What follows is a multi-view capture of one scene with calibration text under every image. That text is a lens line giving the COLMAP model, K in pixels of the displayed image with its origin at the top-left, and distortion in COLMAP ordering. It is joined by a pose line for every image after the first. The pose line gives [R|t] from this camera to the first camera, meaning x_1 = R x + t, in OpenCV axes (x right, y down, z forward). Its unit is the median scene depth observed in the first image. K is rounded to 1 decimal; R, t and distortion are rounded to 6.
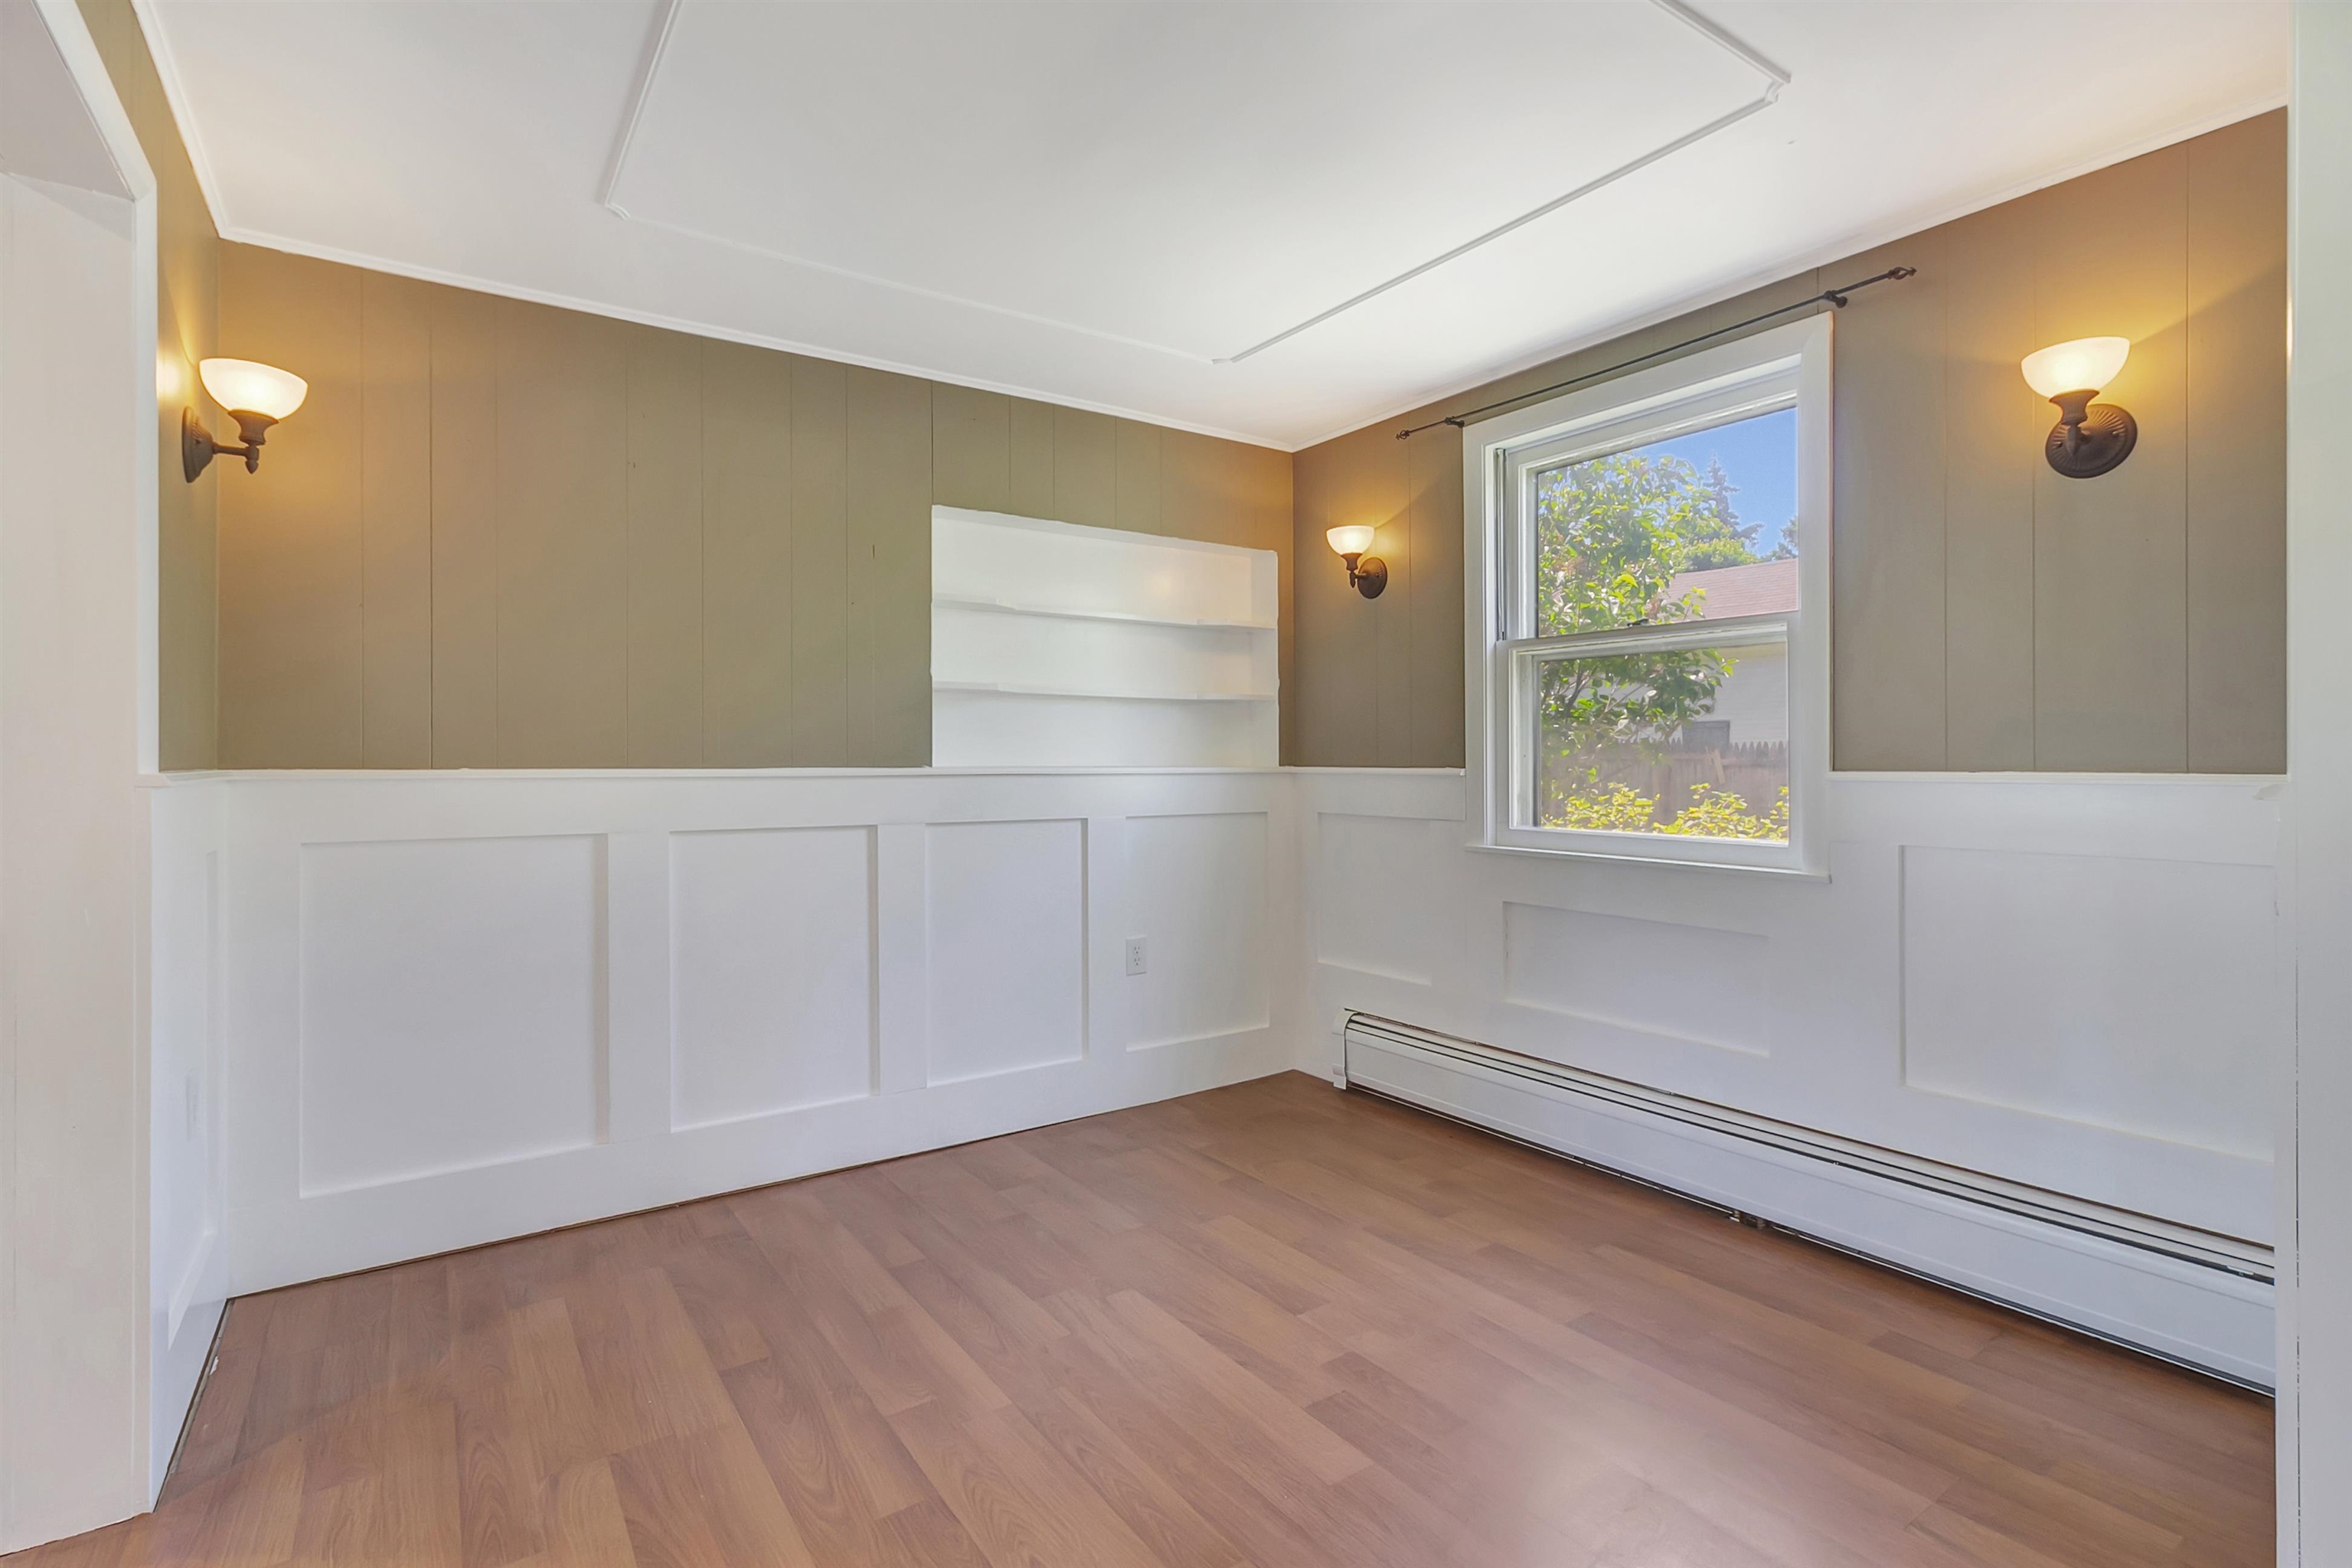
lens RADIAL K [[1110.0, 0, 1179.9], [0, 1110.0, 775.0], [0, 0, 1]] dist [0.000432, -0.000560]
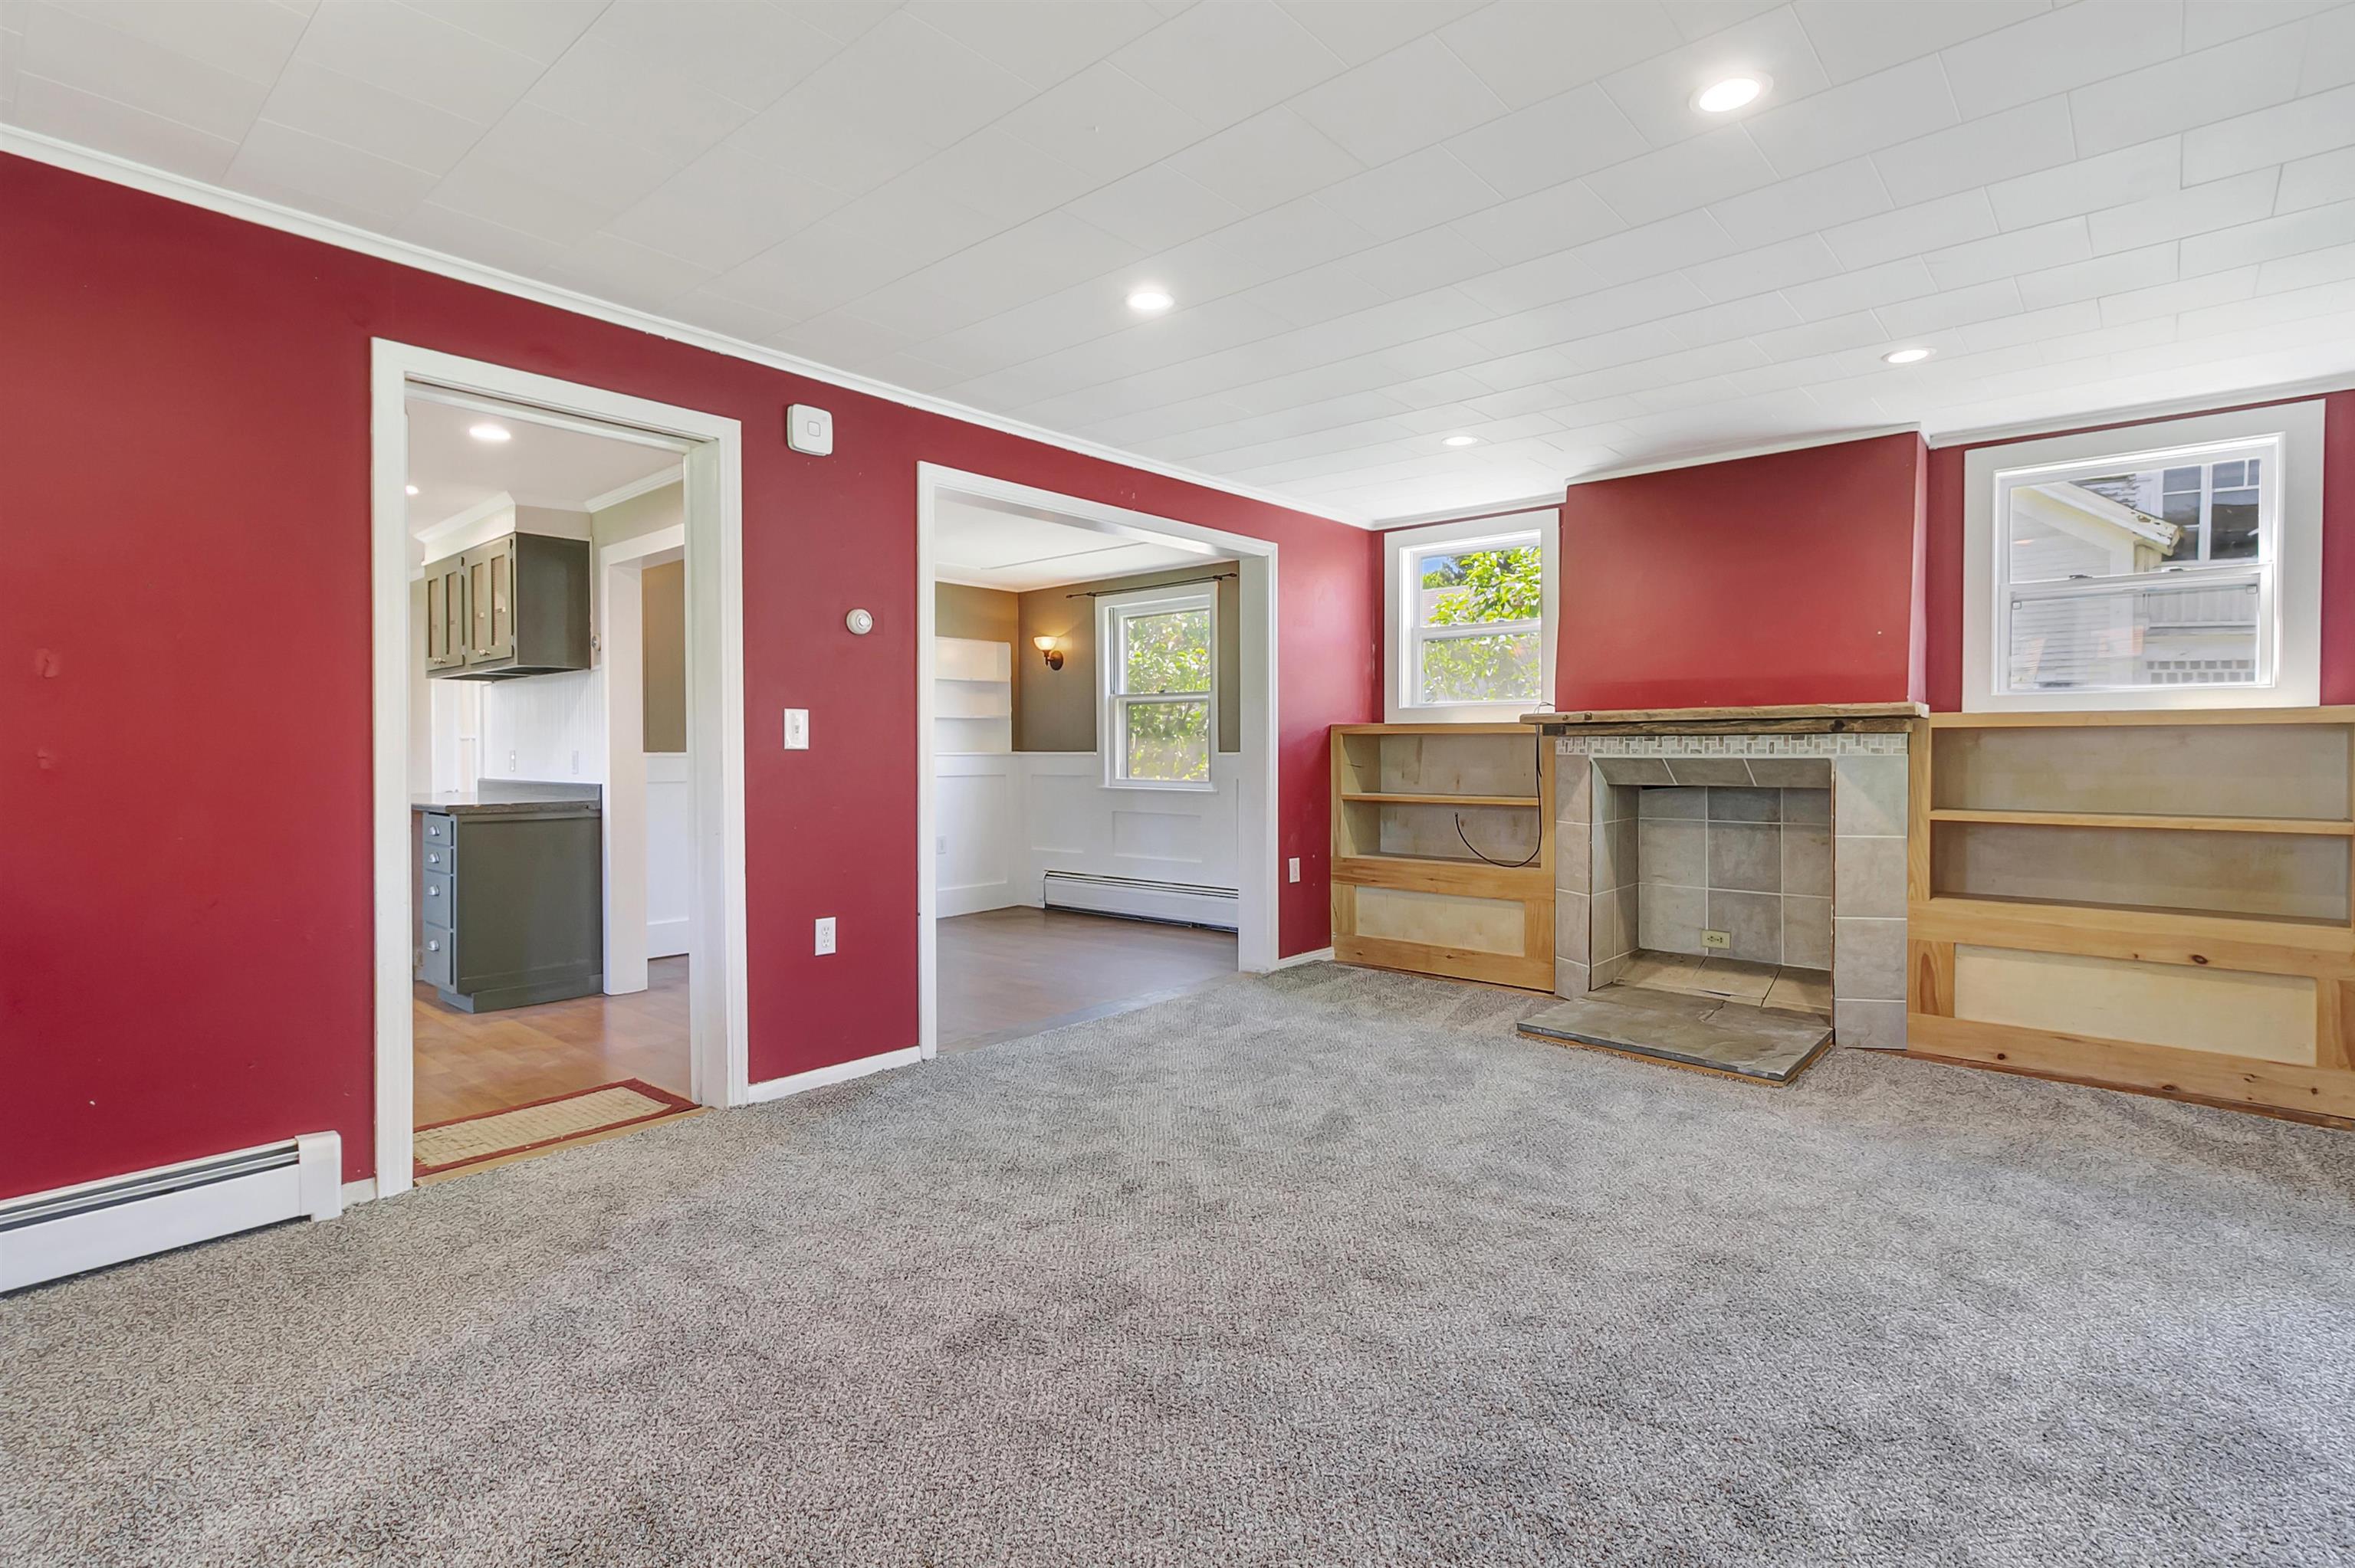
lens RADIAL K [[1111.2, 0, 1176.5], [0, 1111.2, 767.3], [0, 0, 1]] dist [0.000432, -0.000560]
pose [[0.972241, -0.004239, 0.233945, -0.097119], [0.002853, 0.999976, 0.006262, 0.009904], [-0.233966, -0.005421, 0.972230, -1.086452]]
